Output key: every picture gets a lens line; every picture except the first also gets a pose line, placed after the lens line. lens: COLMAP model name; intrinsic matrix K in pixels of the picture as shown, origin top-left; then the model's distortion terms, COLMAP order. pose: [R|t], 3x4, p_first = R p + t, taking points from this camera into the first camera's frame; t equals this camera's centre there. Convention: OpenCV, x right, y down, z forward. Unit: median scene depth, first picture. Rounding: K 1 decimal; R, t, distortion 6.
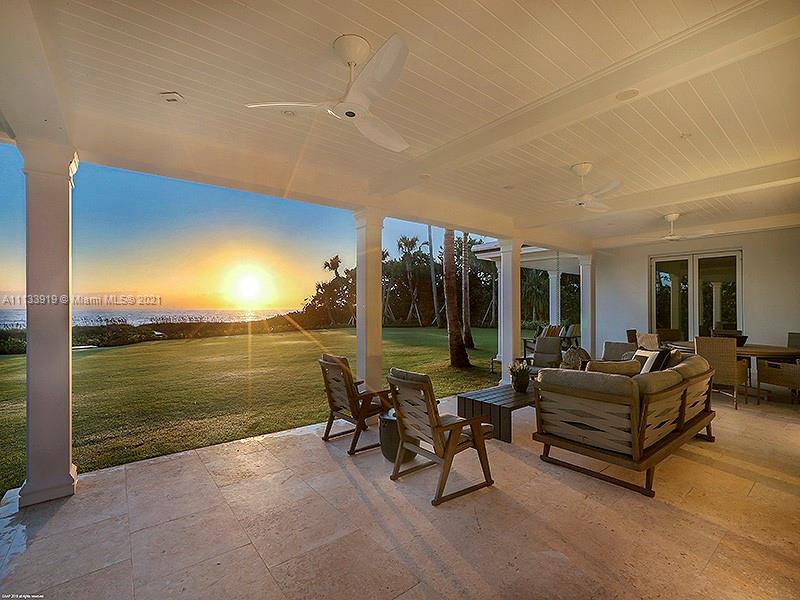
lens RADIAL K [[359.0, 0, 400.0], [0, 359.0, 300.0], [0, 0, 1]] dist [-0.002802, -0.000182]
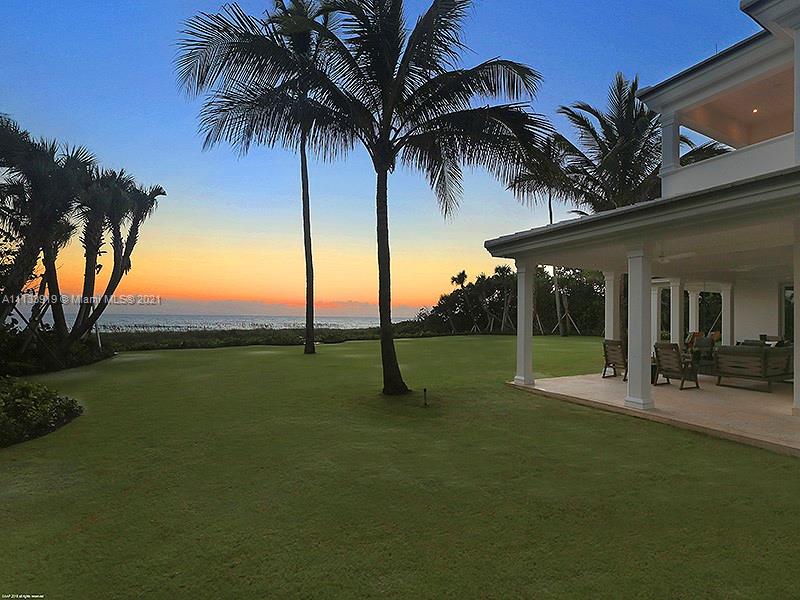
lens RADIAL K [[372.6, 0, 400.0], [0, 372.6, 300.0], [0, 0, 1]] dist [-0.003727, -0.000895]
pose [[0.978106, -0.001241, -0.208104, -0.141390], [-0.003415, 0.999752, -0.022011, -0.006033], [0.208079, 0.022240, 0.977859, -0.227683]]
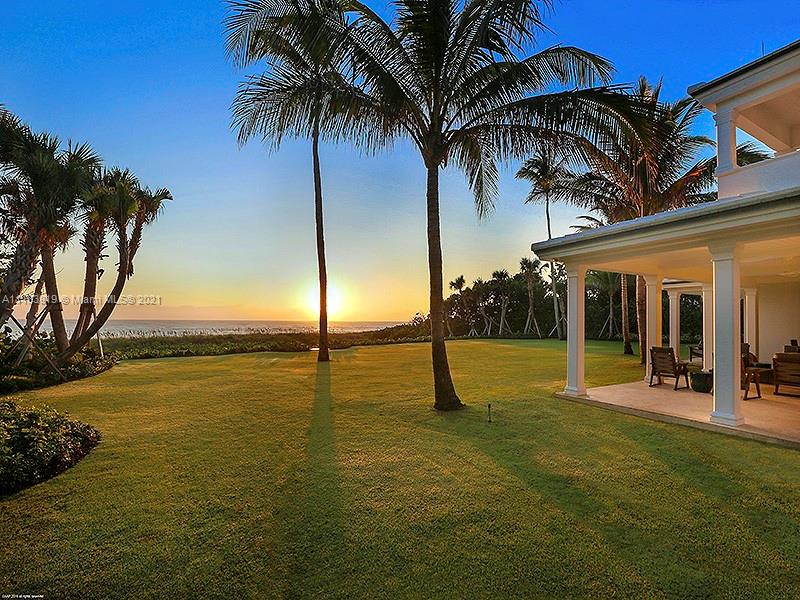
lens RADIAL K [[359.0, 0, 400.0], [0, 359.0, 300.0], [0, 0, 1]] dist [-0.002802, -0.000182]
pose [[0.984895, -0.006451, -0.173030, -0.191499], [0.000539, 0.999415, -0.034196, -0.008224], [0.173150, 0.033586, 0.984323, -0.204218]]
